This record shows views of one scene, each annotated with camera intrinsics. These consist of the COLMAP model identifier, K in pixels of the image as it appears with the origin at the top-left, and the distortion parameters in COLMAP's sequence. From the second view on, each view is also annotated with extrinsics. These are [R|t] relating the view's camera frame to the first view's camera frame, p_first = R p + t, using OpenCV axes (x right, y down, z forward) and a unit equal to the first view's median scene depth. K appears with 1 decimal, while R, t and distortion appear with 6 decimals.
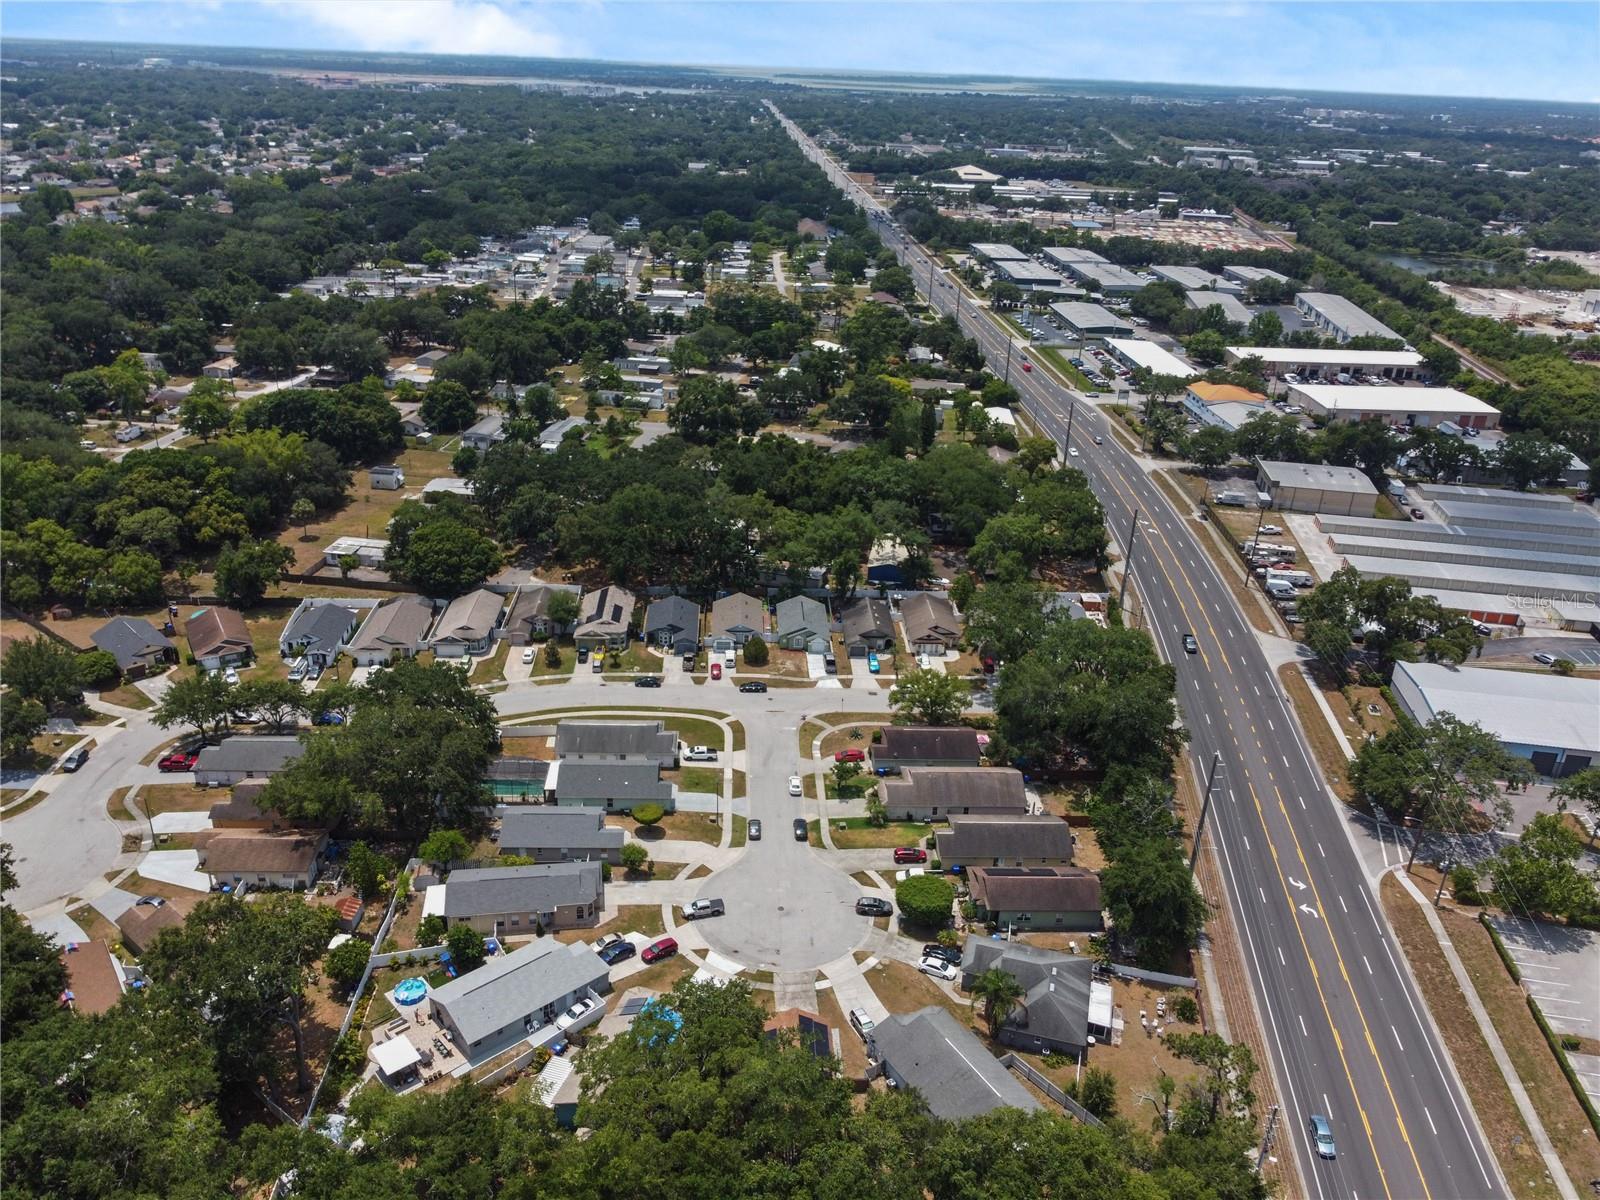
lens RADIAL K [[1217.9, 0, 791.8], [0, 1217.9, 602.9], [0, 0, 1]] dist [-0.006825, 0.002084]
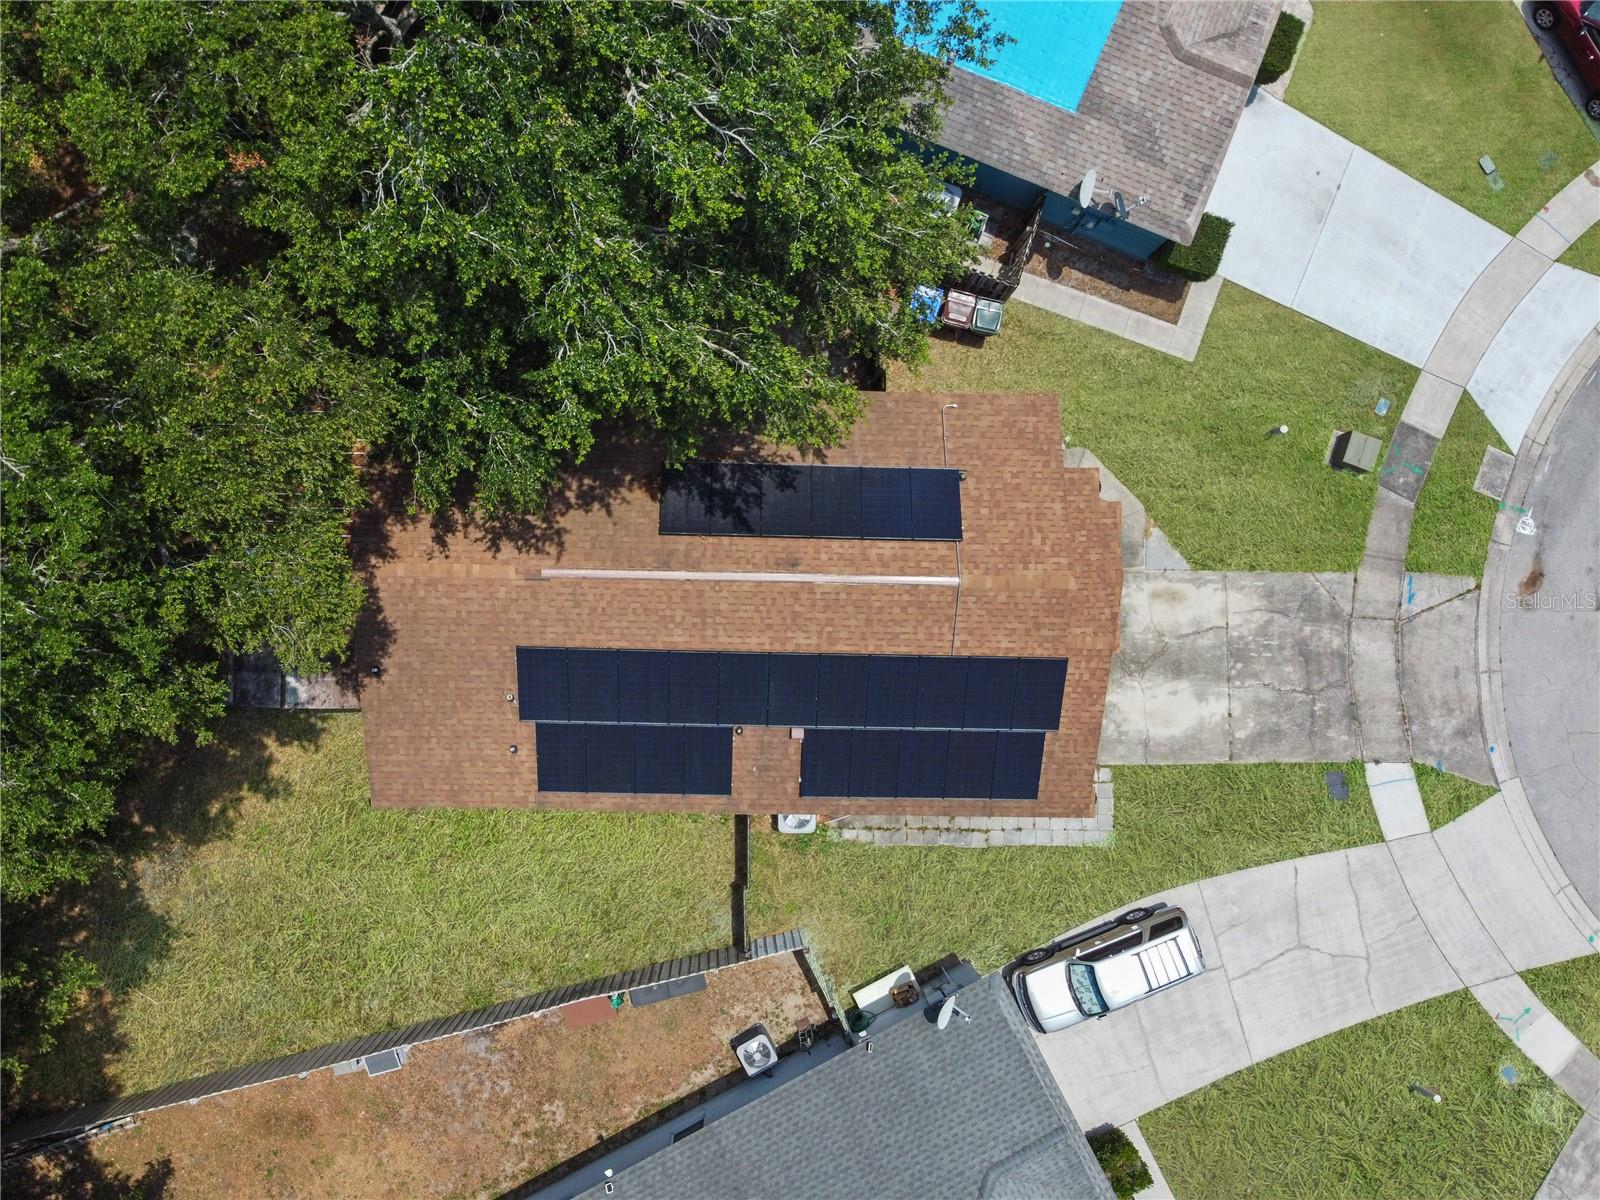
lens RADIAL K [[1217.9, 0, 798.8], [0, 1217.9, 603.3], [0, 0, 1]] dist [-0.006825, 0.002084]
pose [[-0.059835, 0.996461, -0.059034, 0.006591], [-0.457468, 0.025190, 0.888869, 0.110899], [0.887211, 0.080192, 0.454342, 0.528585]]
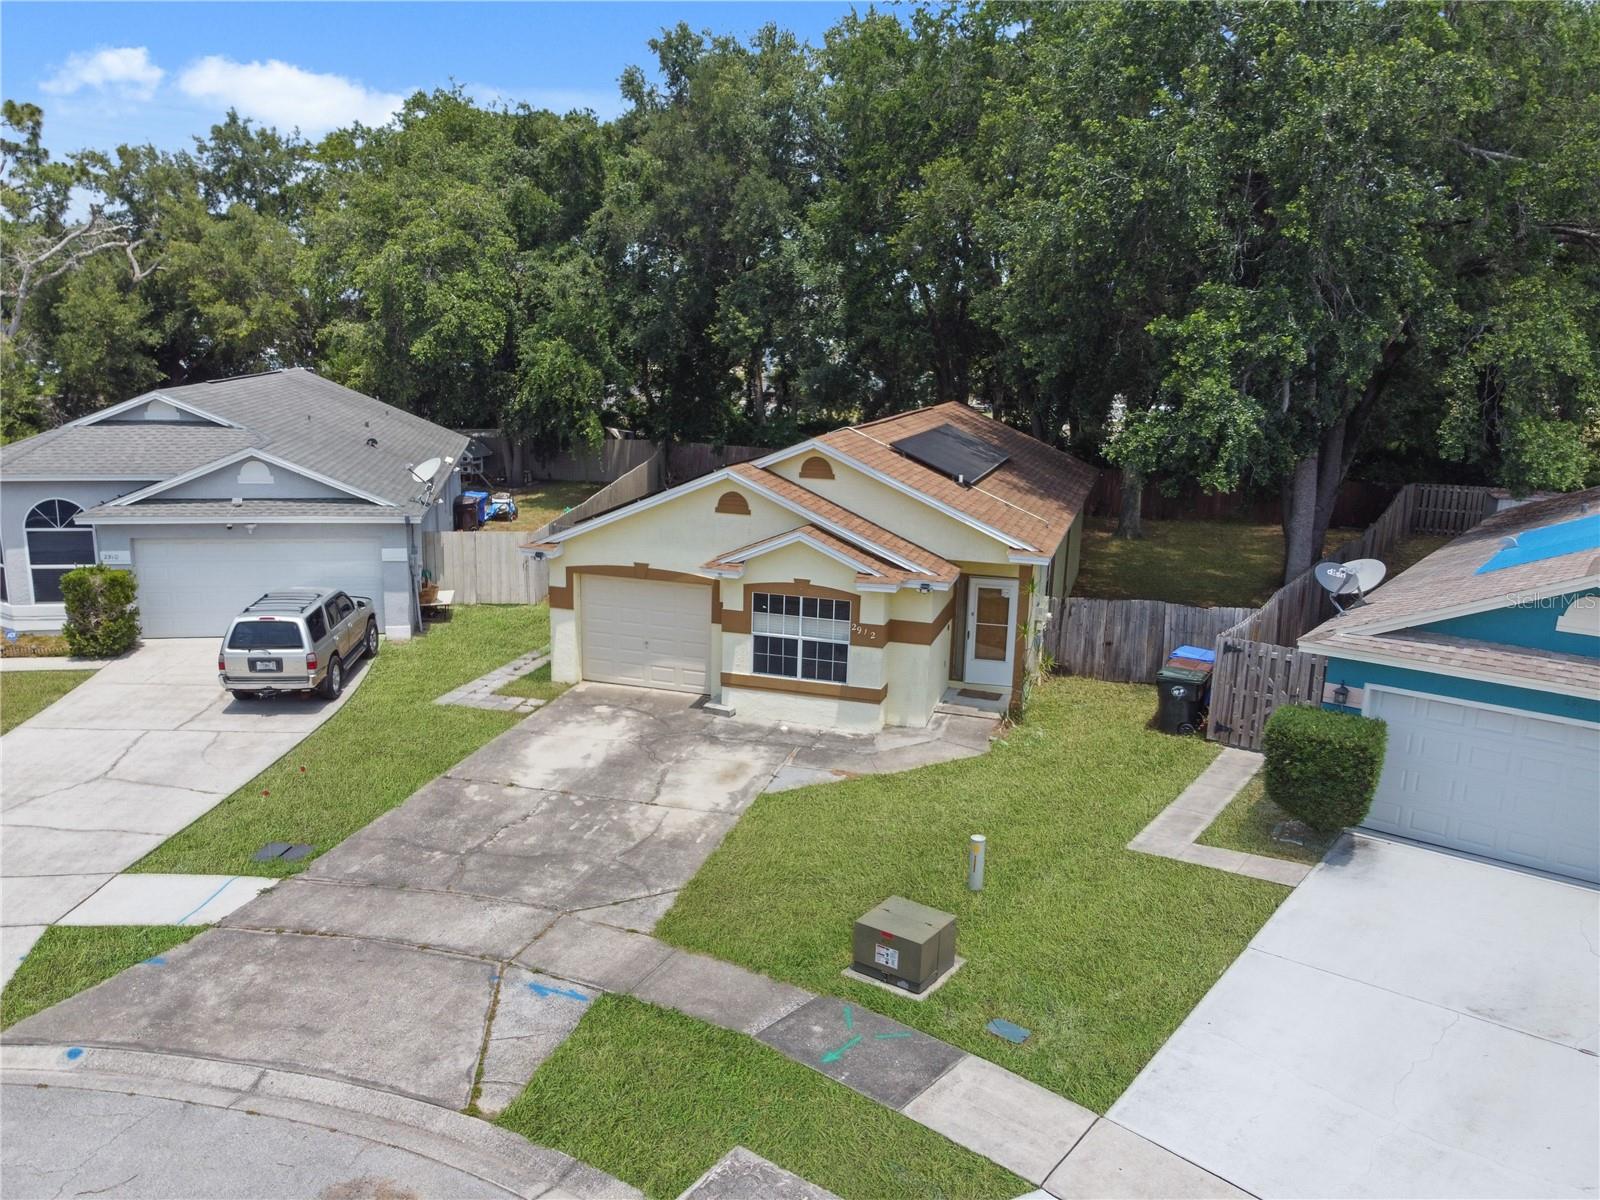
lens RADIAL K [[1217.9, 0, 801.4], [0, 1217.9, 609.0], [0, 0, 1]] dist [-0.006825, 0.002084]
pose [[-0.943719, -0.131418, 0.303520, -0.034554], [0.076790, 0.805542, 0.587542, 0.155845], [-0.321712, 0.577782, -0.750113, 0.687005]]
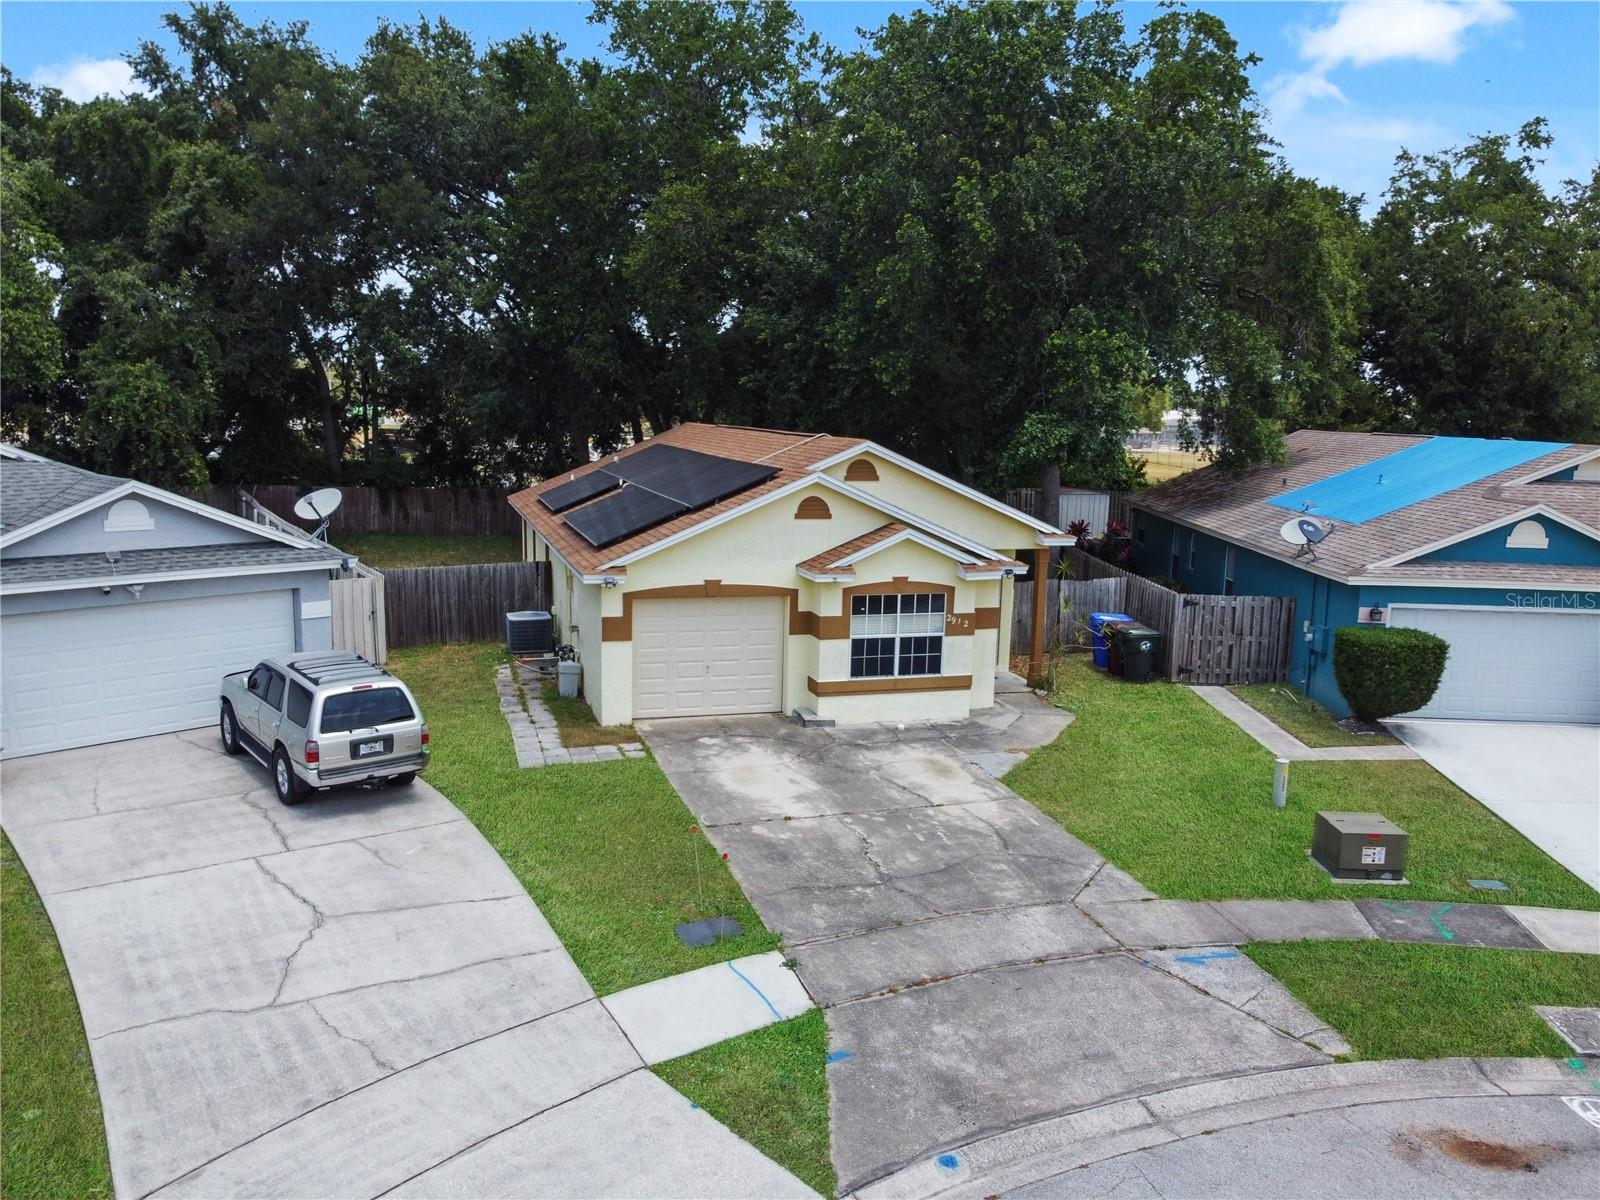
lens RADIAL K [[1217.9, 0, 797.8], [0, 1217.9, 605.1], [0, 0, 1]] dist [-0.006825, 0.002084]
pose [[-0.964526, -0.015776, -0.263516, 0.027728], [-0.158216, 0.833617, 0.529197, 0.162020], [0.211323, 0.552117, -0.806542, 0.691511]]
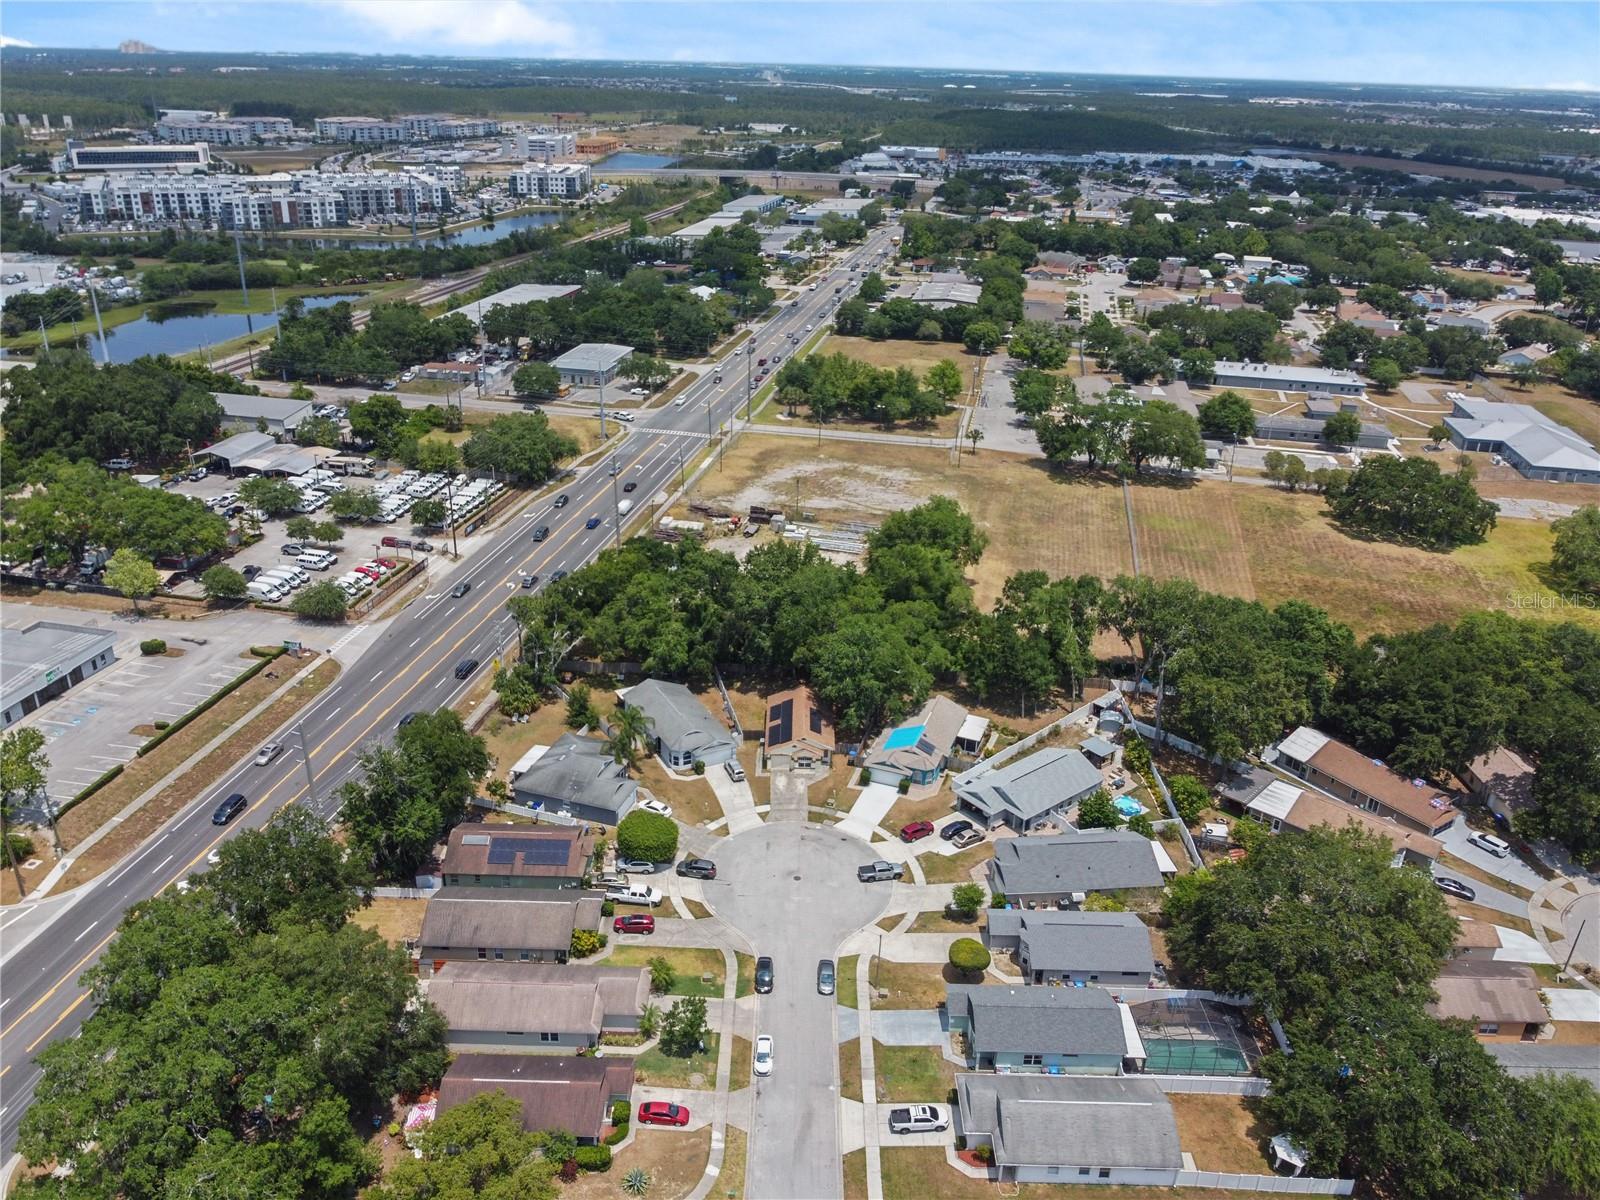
lens RADIAL K [[1217.9, 0, 798.0], [0, 1217.9, 604.8], [0, 0, 1]] dist [-0.006825, 0.002084]
pose [[-0.996704, -0.079787, 0.014651, -0.004669], [-0.042172, 0.663920, 0.746614, -0.412174], [-0.069297, 0.743535, -0.665096, 1.044528]]
